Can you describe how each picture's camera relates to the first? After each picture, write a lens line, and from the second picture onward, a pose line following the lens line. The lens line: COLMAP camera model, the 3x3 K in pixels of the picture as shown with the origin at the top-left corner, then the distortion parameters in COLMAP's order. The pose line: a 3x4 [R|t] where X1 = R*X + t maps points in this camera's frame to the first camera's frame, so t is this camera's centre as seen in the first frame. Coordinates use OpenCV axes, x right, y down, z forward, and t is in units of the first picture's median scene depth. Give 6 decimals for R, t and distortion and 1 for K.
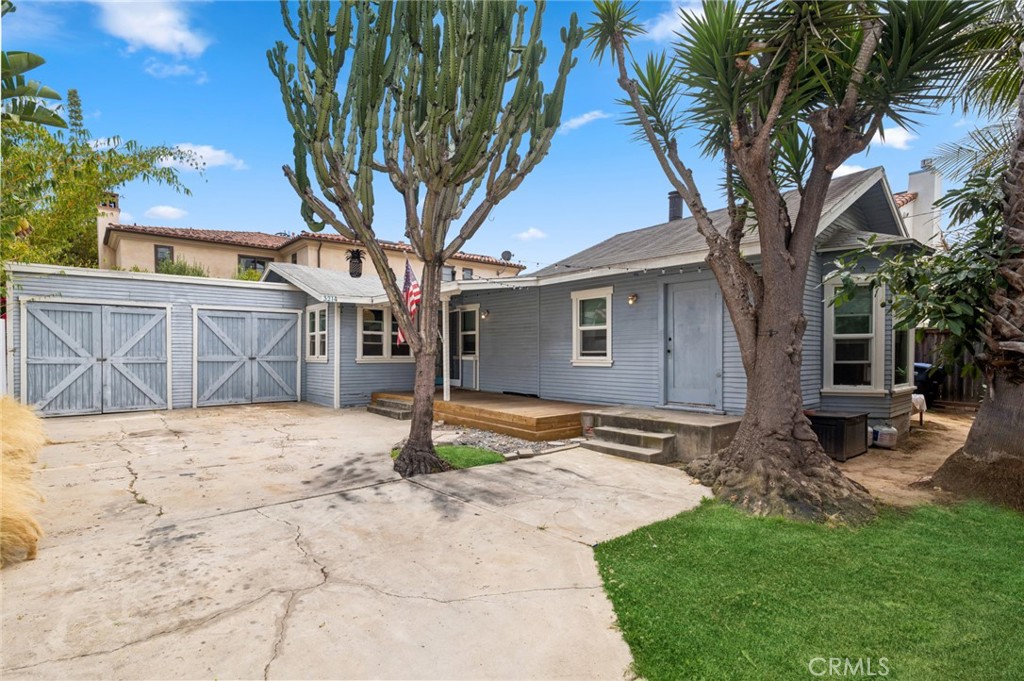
lens RADIAL K [[520.4, 0, 511.5], [0, 520.4, 345.3], [0, 0, 1]] dist [0.002403, 0.000451]
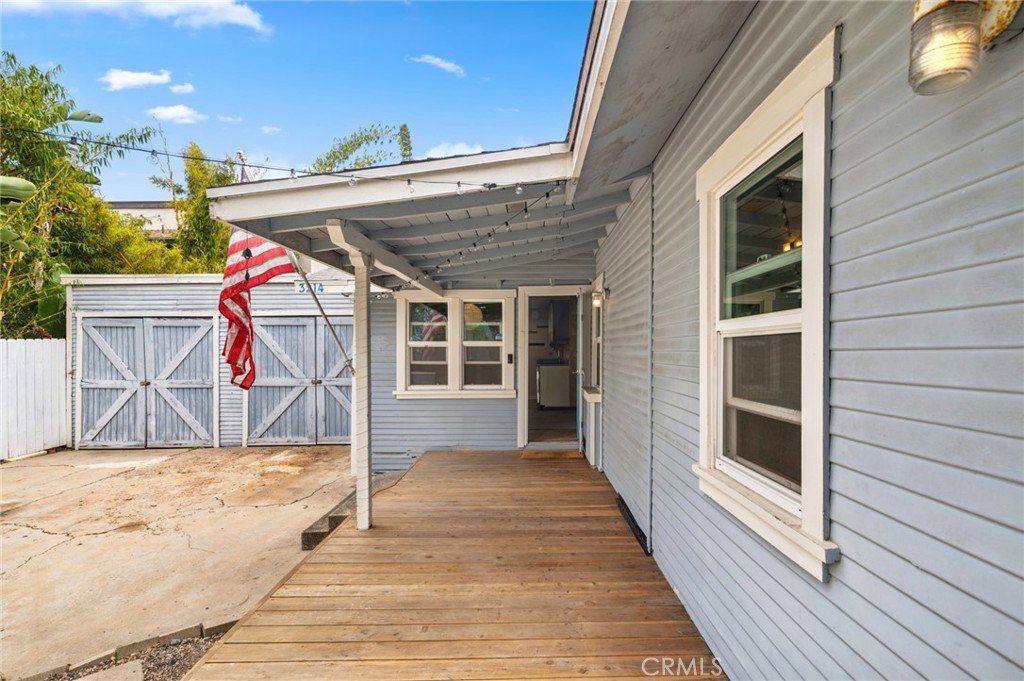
lens RADIAL K [[520.4, 0, 515.5], [0, 520.4, 347.7], [0, 0, 1]] dist [0.002403, 0.000451]
pose [[0.756732, -0.005514, -0.653701, 0.197008], [0.013843, 0.999875, 0.007591, -0.026426], [0.653578, -0.014794, 0.756714, 0.729669]]
